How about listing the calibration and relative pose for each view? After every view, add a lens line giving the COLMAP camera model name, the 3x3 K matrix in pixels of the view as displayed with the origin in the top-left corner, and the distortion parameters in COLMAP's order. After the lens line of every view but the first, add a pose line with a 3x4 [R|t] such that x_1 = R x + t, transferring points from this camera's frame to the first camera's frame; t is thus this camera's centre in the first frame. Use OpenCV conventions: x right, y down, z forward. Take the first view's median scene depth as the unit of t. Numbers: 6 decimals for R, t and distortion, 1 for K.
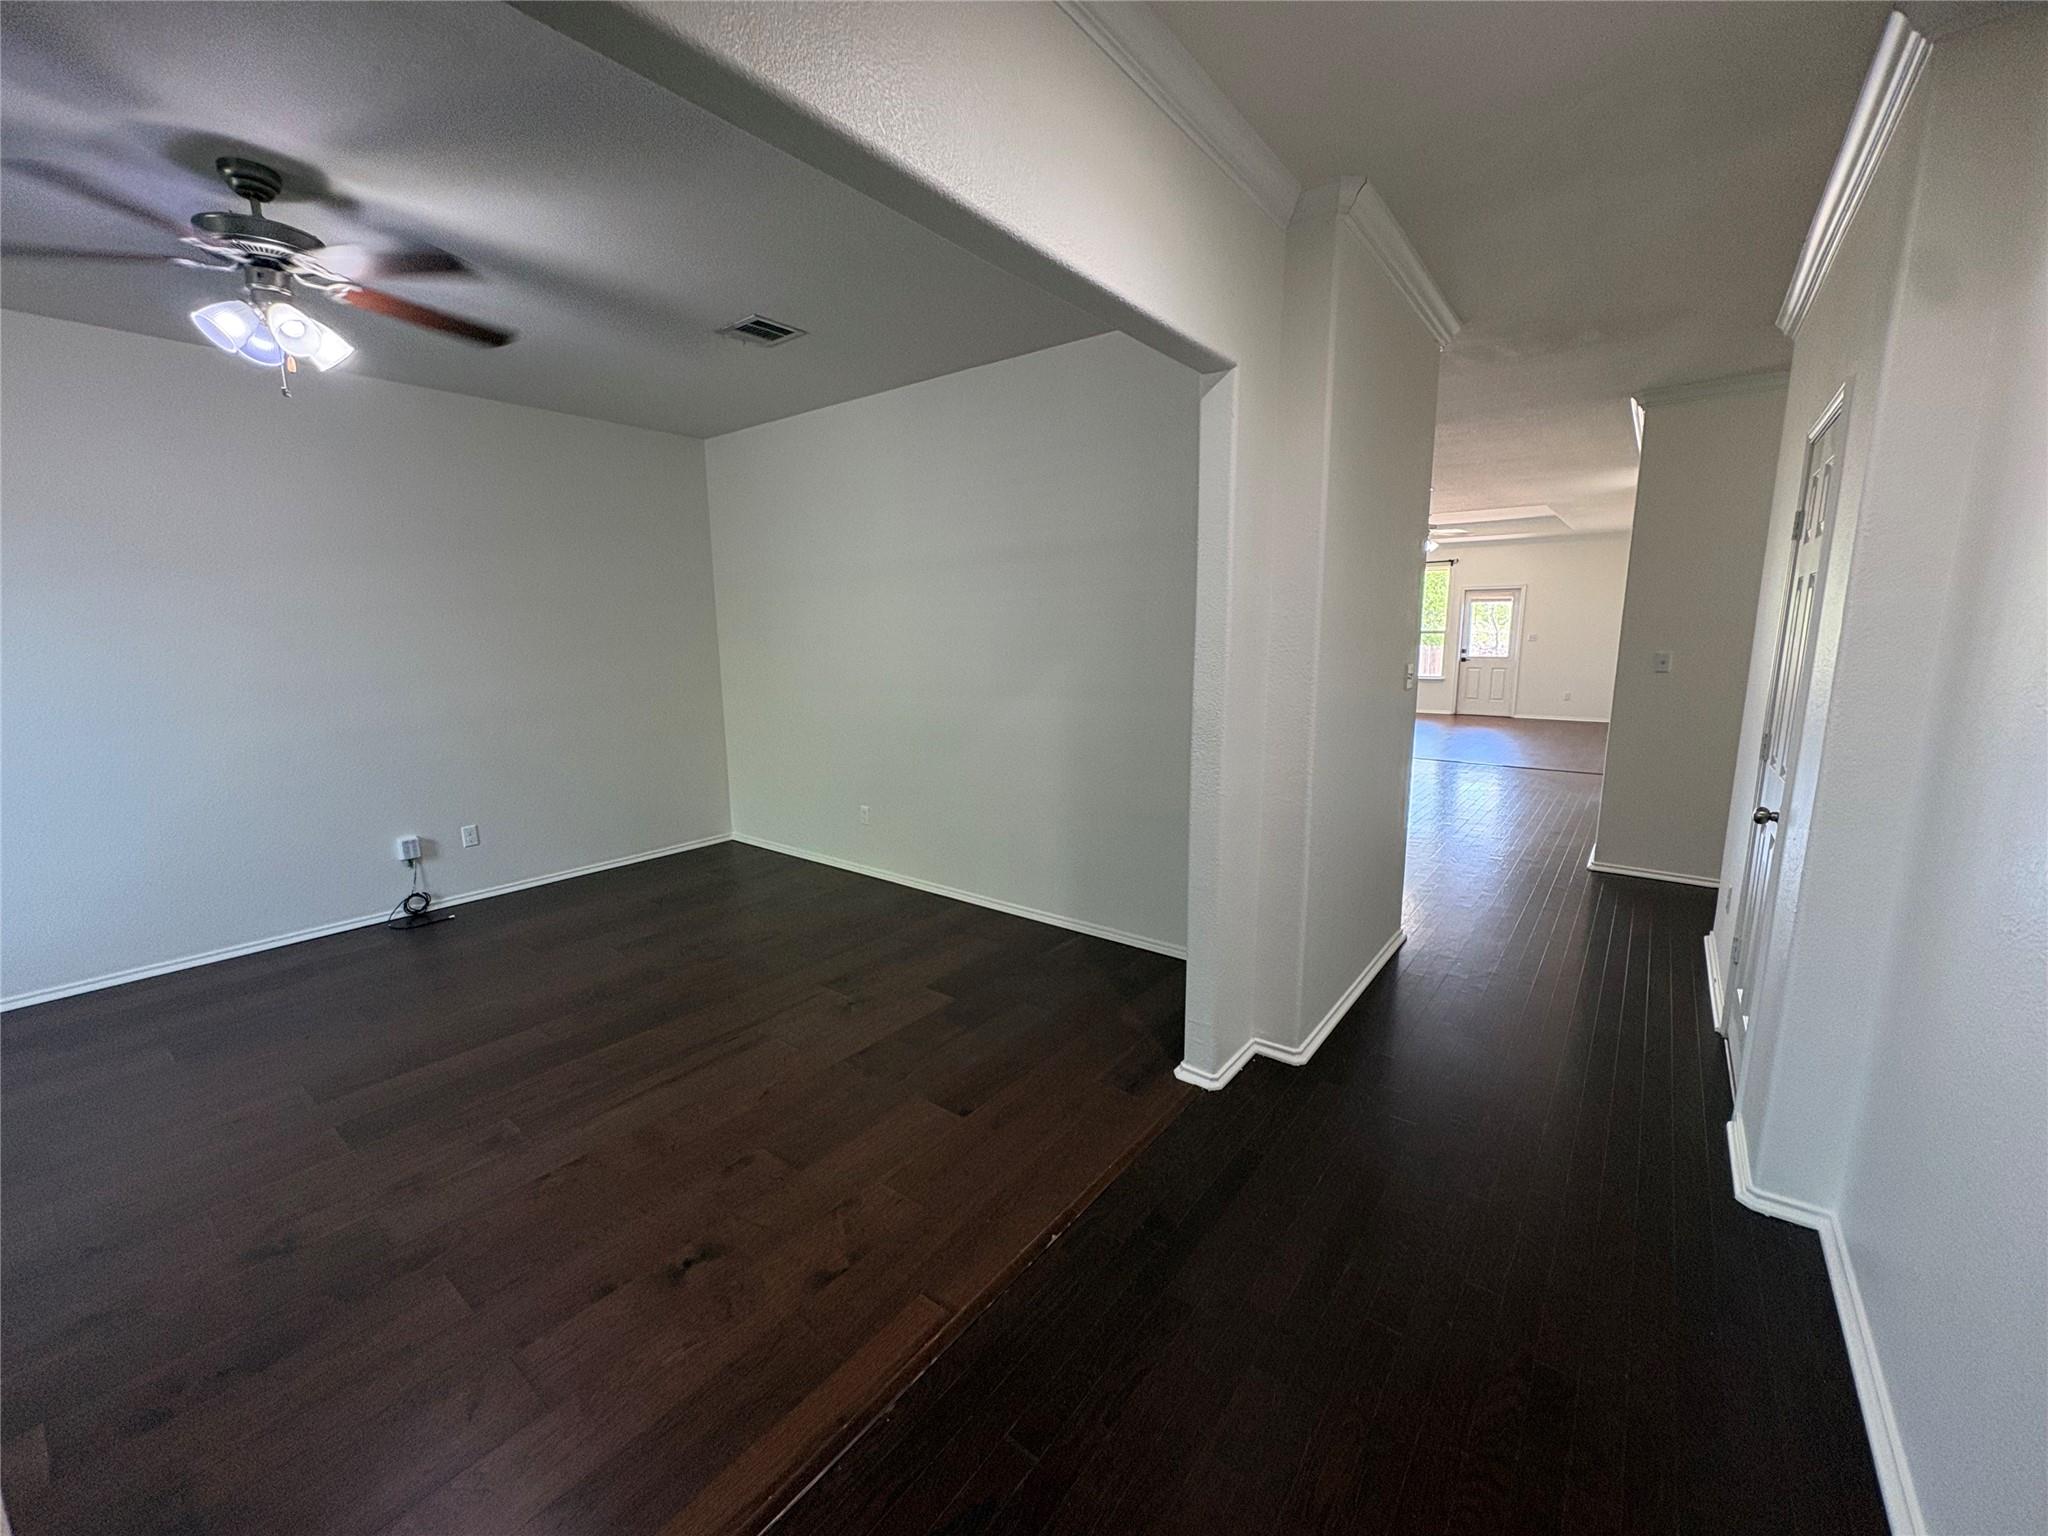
lens RADIAL K [[817.5, 0, 1025.2], [0, 817.5, 763.9], [0, 0, 1]] dist [0.003306, -0.000119]
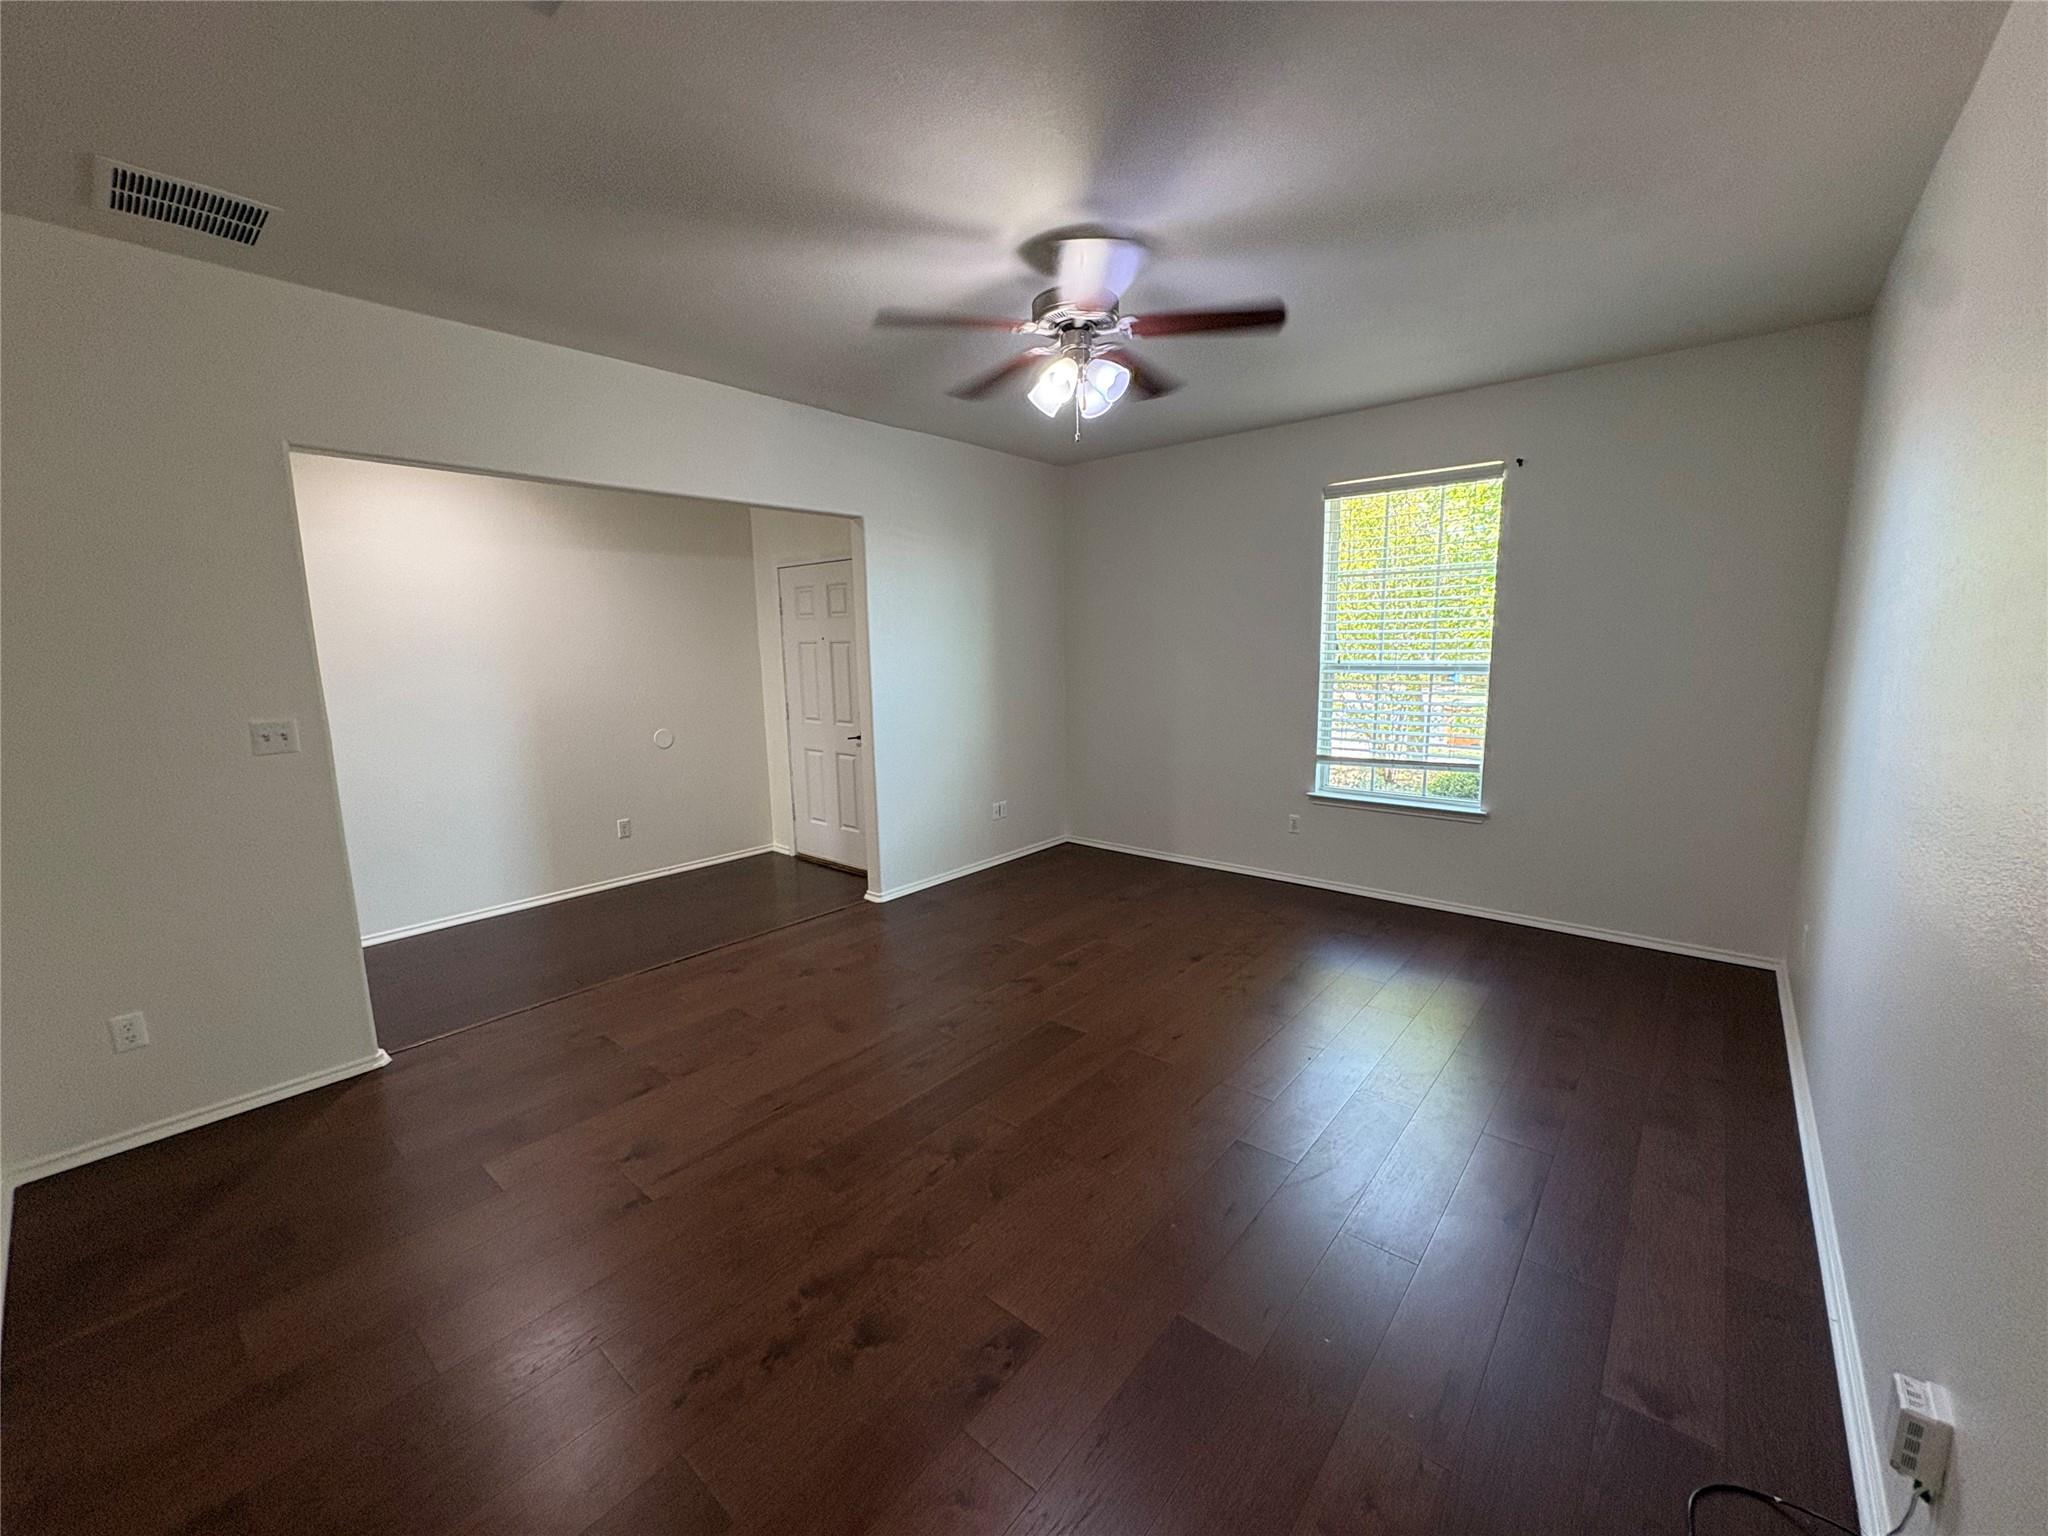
lens RADIAL K [[817.5, 0, 1025.2], [0, 817.5, 763.9], [0, 0, 1]] dist [0.003306, -0.000119]
pose [[-0.998739, 0.022326, 0.044965, -0.481615], [0.035092, 0.950981, 0.307253, -0.205662], [-0.035901, 0.308443, -0.950565, 1.234431]]
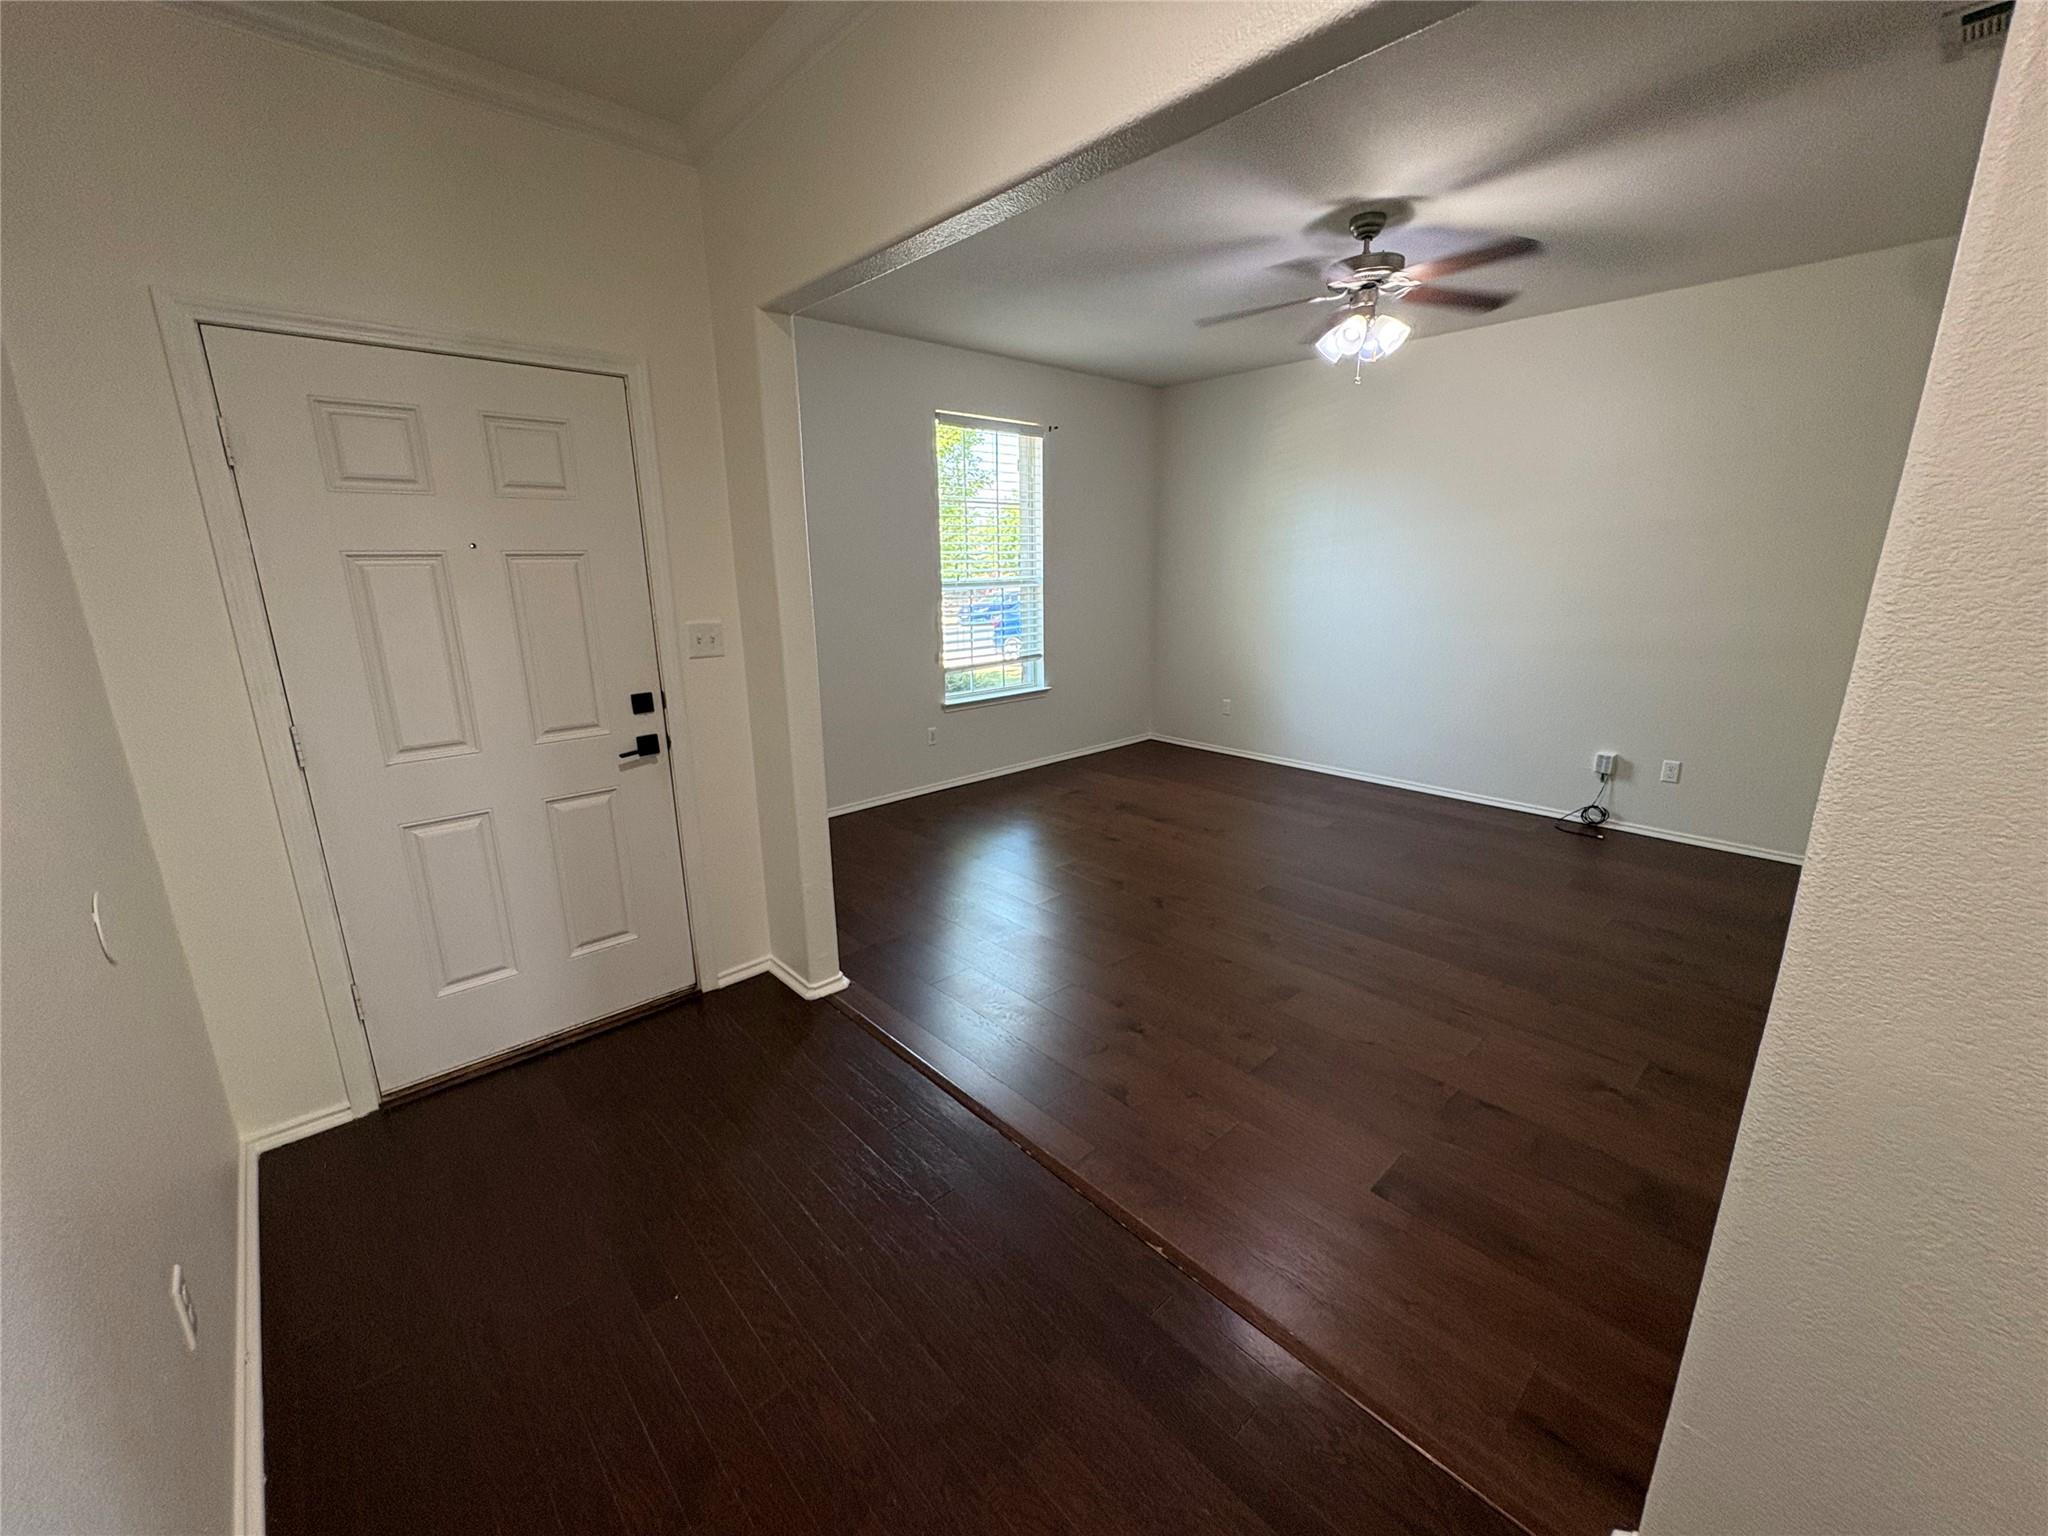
lens RADIAL K [[817.5, 0, 1025.2], [0, 817.5, 763.9], [0, 0, 1]] dist [0.003306, -0.000119]
pose [[-0.165414, 0.257513, -0.952011, 0.375635], [-0.152045, 0.947109, 0.282606, -0.081021], [0.974433, 0.191496, -0.117511, 0.410963]]
